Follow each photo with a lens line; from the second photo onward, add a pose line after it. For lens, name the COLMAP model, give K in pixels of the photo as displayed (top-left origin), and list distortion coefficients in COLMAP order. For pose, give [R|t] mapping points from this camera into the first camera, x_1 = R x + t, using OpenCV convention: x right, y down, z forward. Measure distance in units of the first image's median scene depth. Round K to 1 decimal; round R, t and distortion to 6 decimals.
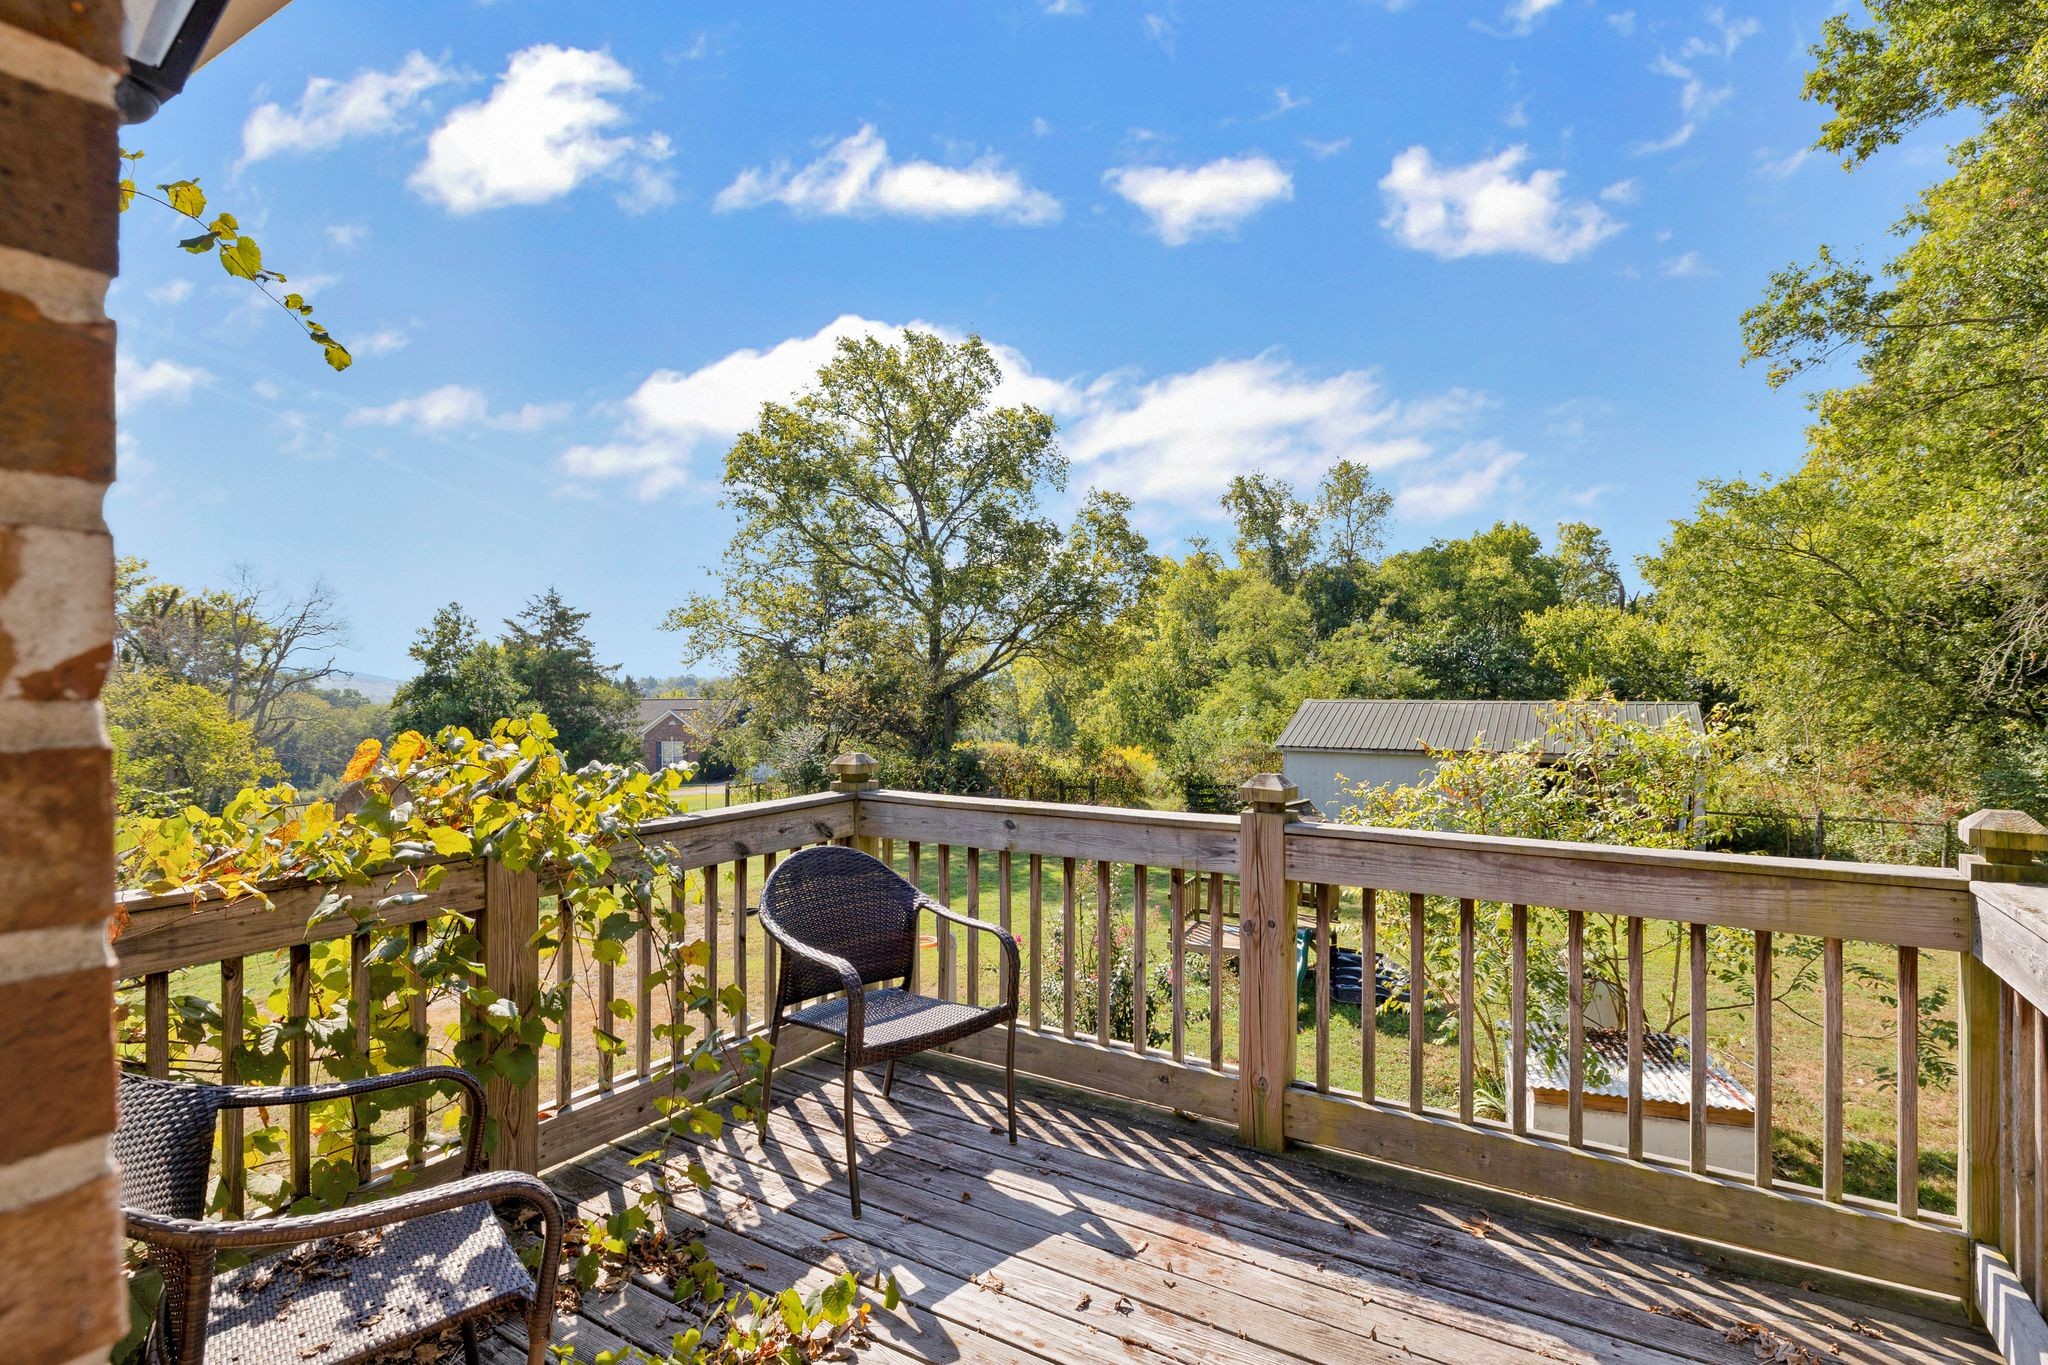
lens RADIAL K [[989.3, 0, 1021.8], [0, 989.3, 674.4], [0, 0, 1]] dist [0.000876, 0.000057]
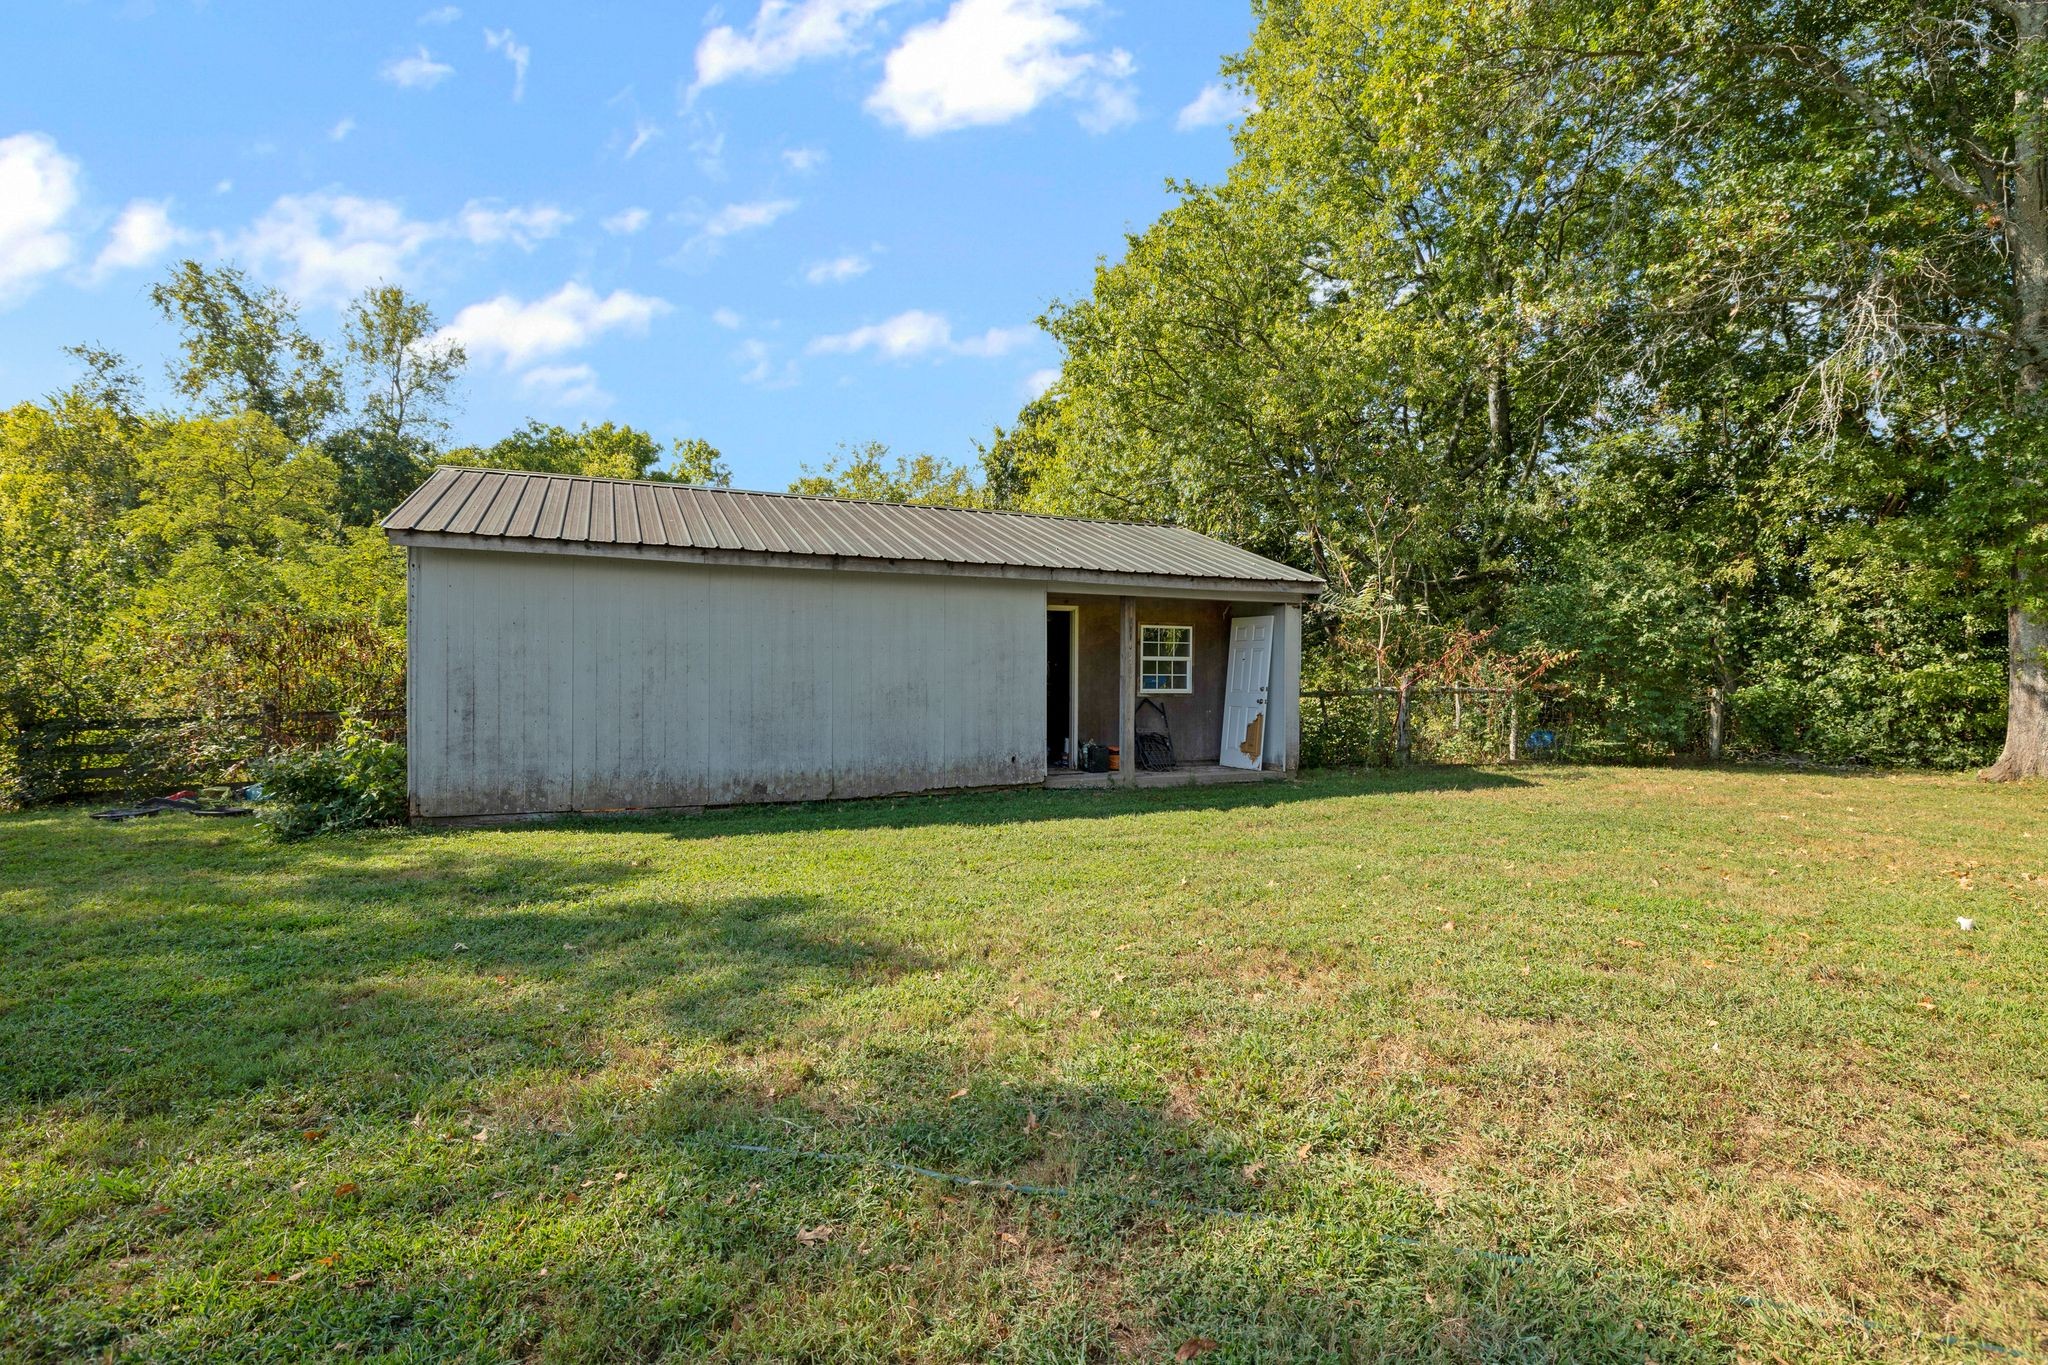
lens RADIAL K [[989.3, 0, 1030.2], [0, 989.3, 664.6], [0, 0, 1]] dist [0.000876, 0.000057]
pose [[0.597003, 0.018133, 0.802034, 0.047063], [-0.016619, 0.999810, -0.010234, 0.042391], [-0.802067, -0.007219, 0.597190, 0.237253]]
